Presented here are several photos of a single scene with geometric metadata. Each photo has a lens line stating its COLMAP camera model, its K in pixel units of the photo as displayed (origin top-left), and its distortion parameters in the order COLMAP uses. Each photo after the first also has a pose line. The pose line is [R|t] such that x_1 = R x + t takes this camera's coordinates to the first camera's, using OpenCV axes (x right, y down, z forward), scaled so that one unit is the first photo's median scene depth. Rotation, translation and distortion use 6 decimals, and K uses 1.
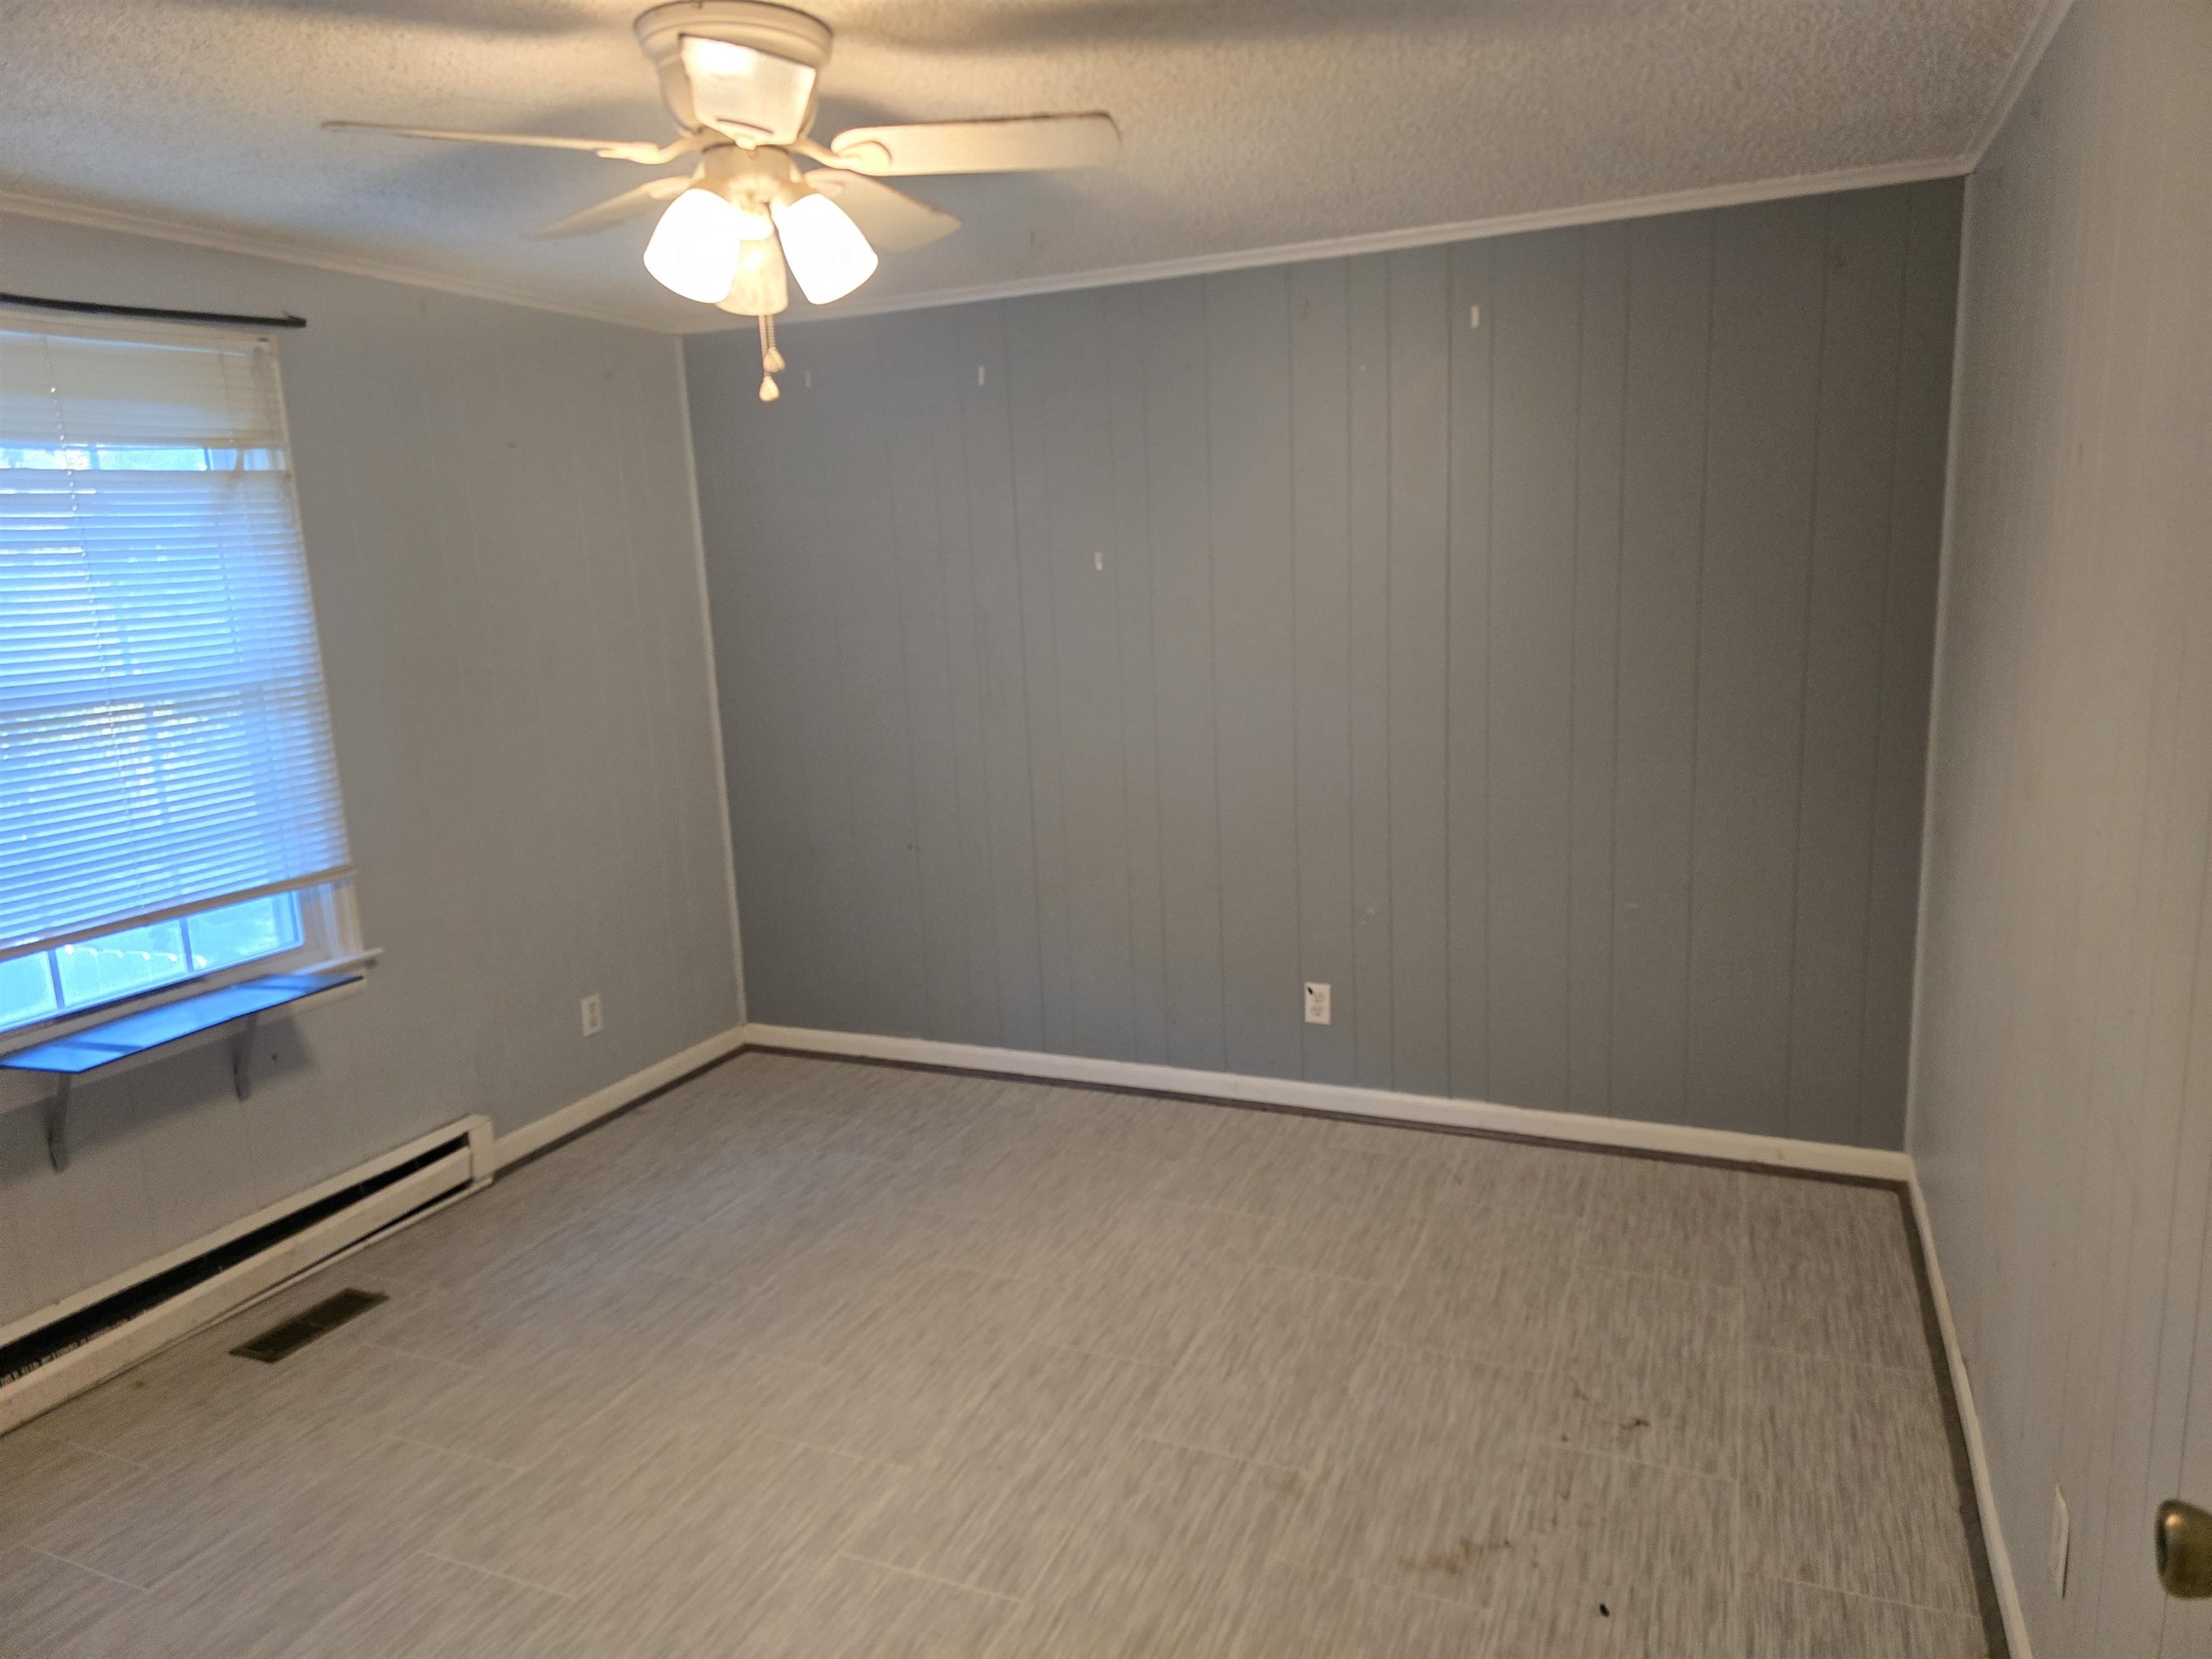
lens RADIAL K [[1474.5, 0, 1115.1], [0, 1474.5, 840.5], [0, 0, 1]] dist [0.083169, -0.067973]
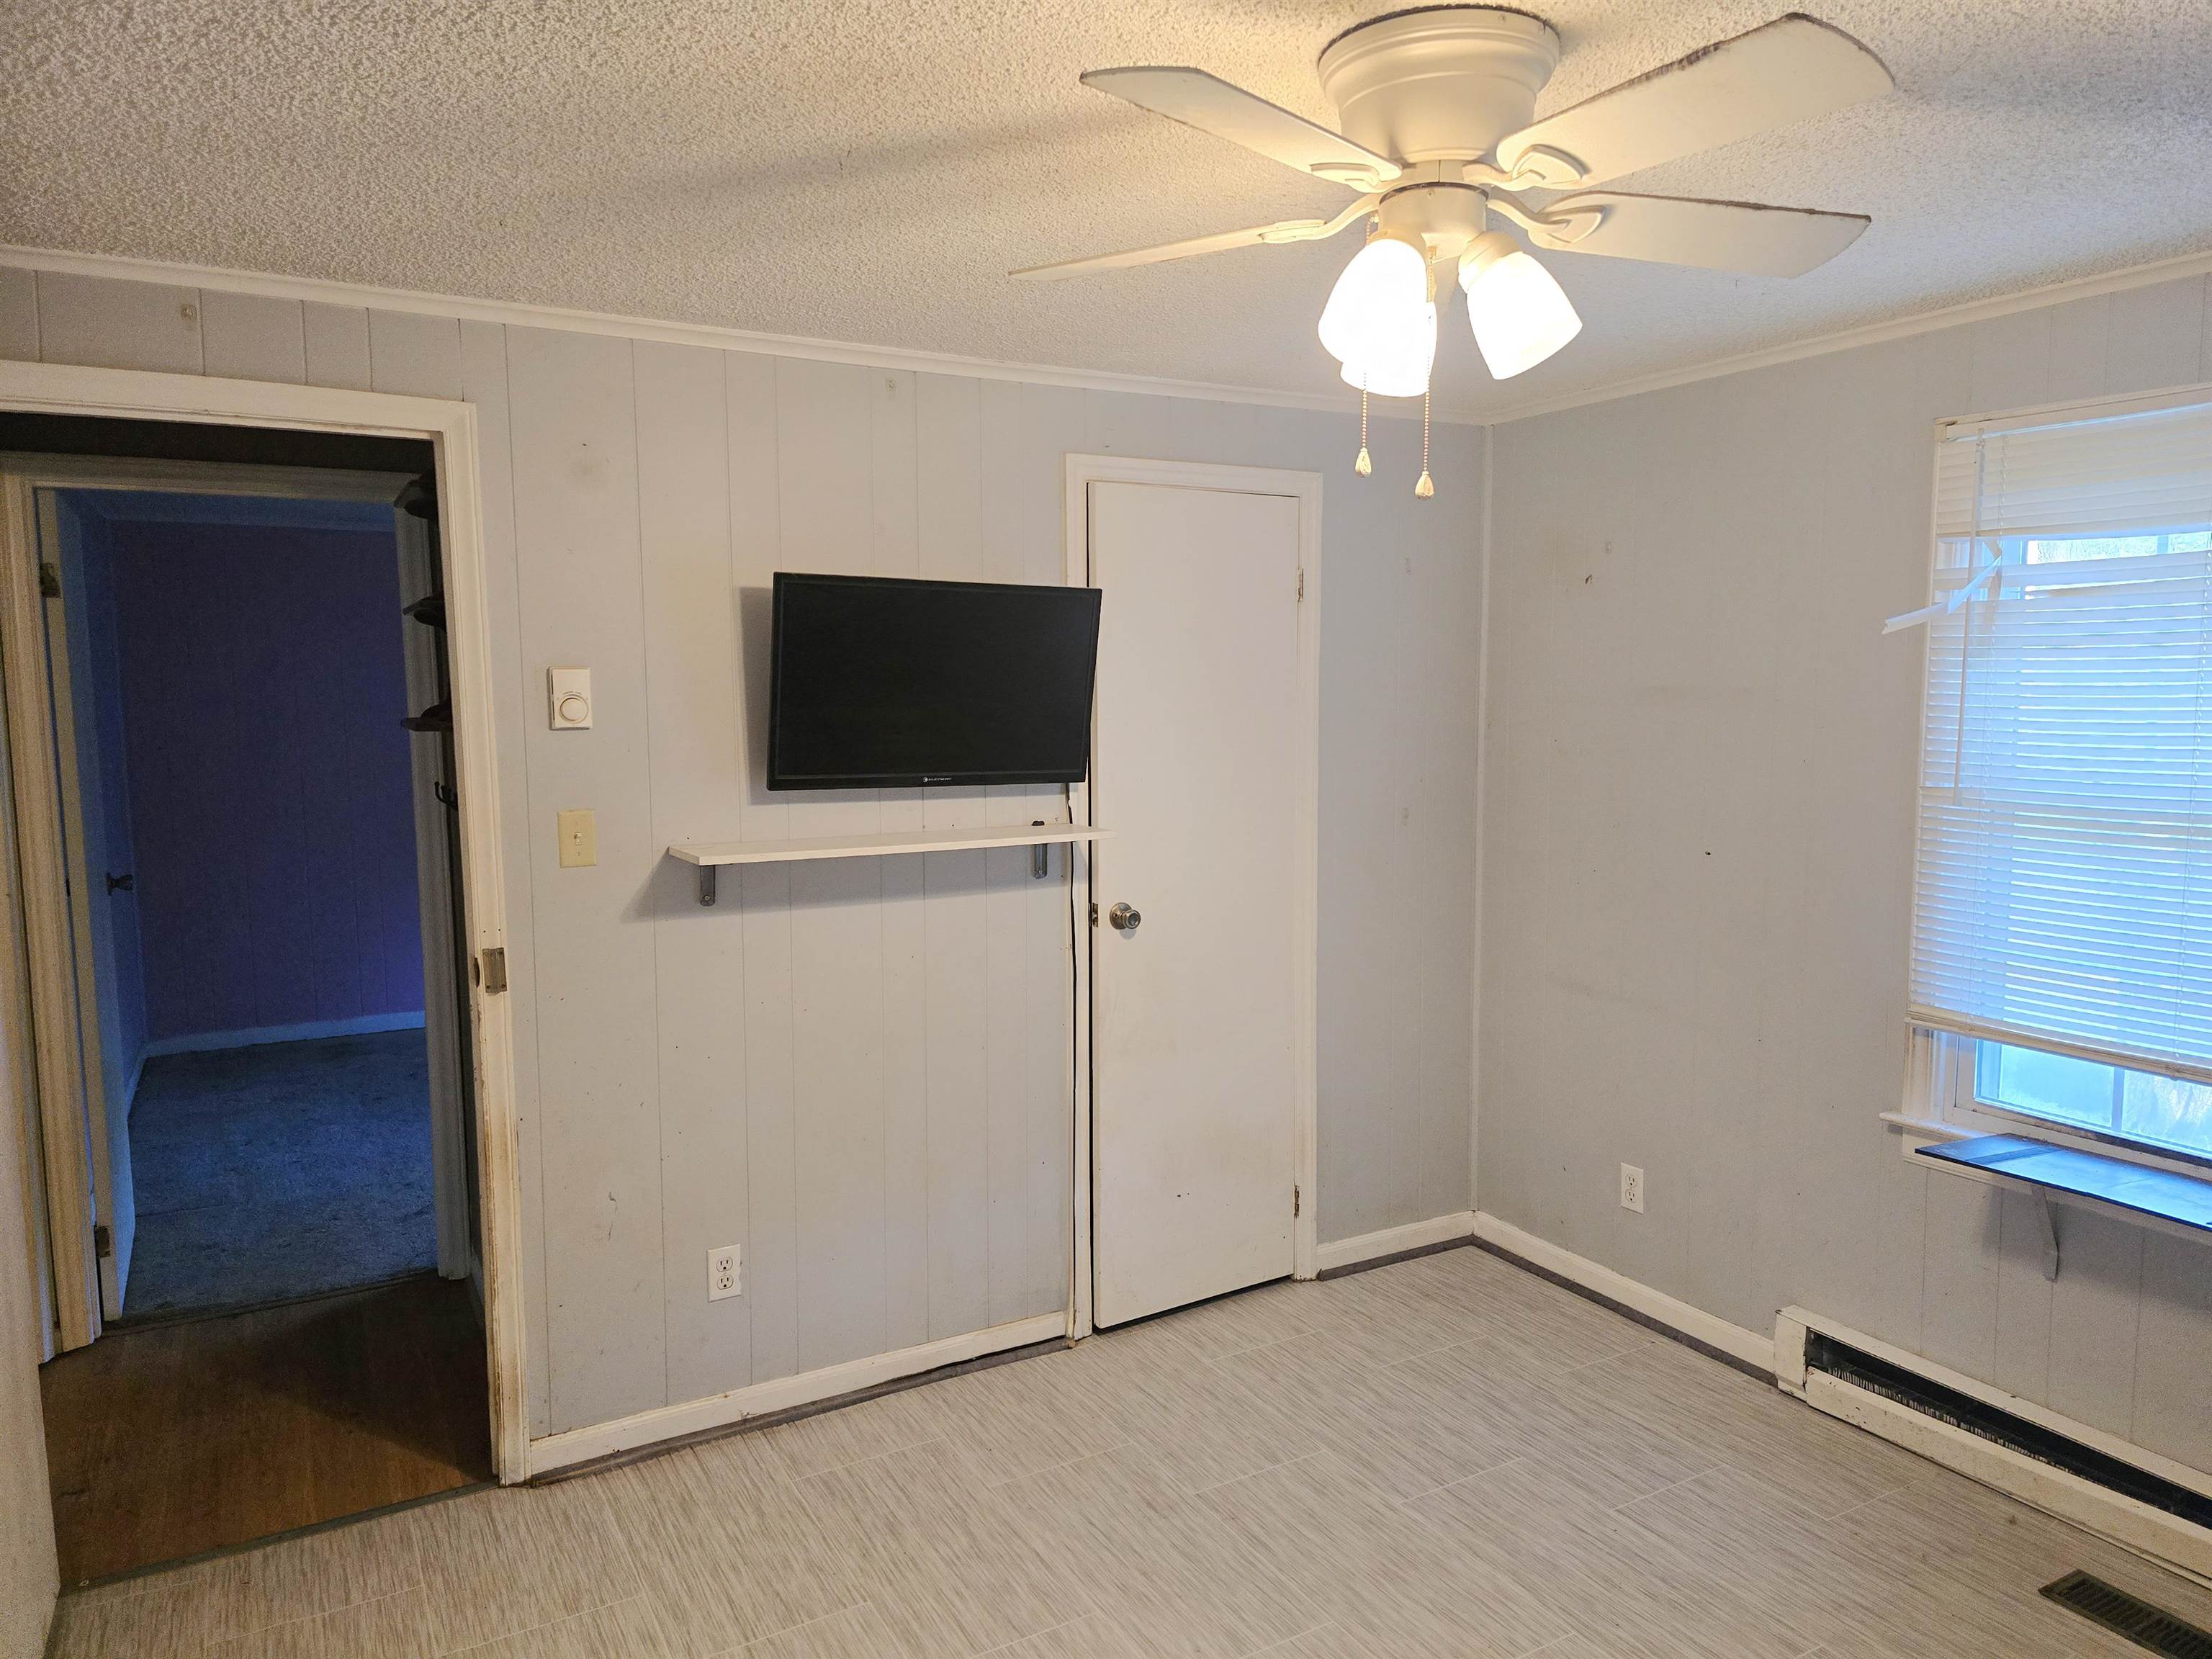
lens RADIAL K [[1547.8, 0, 1106.0], [0, 1547.8, 829.5], [0, 0, 1]] dist [-0.003554, -0.081293]
pose [[-0.632739, 0.089378, -0.769190, 0.609280], [-0.139098, 0.964041, 0.226443, -0.292623], [0.761769, 0.250272, -0.597554, 1.571520]]
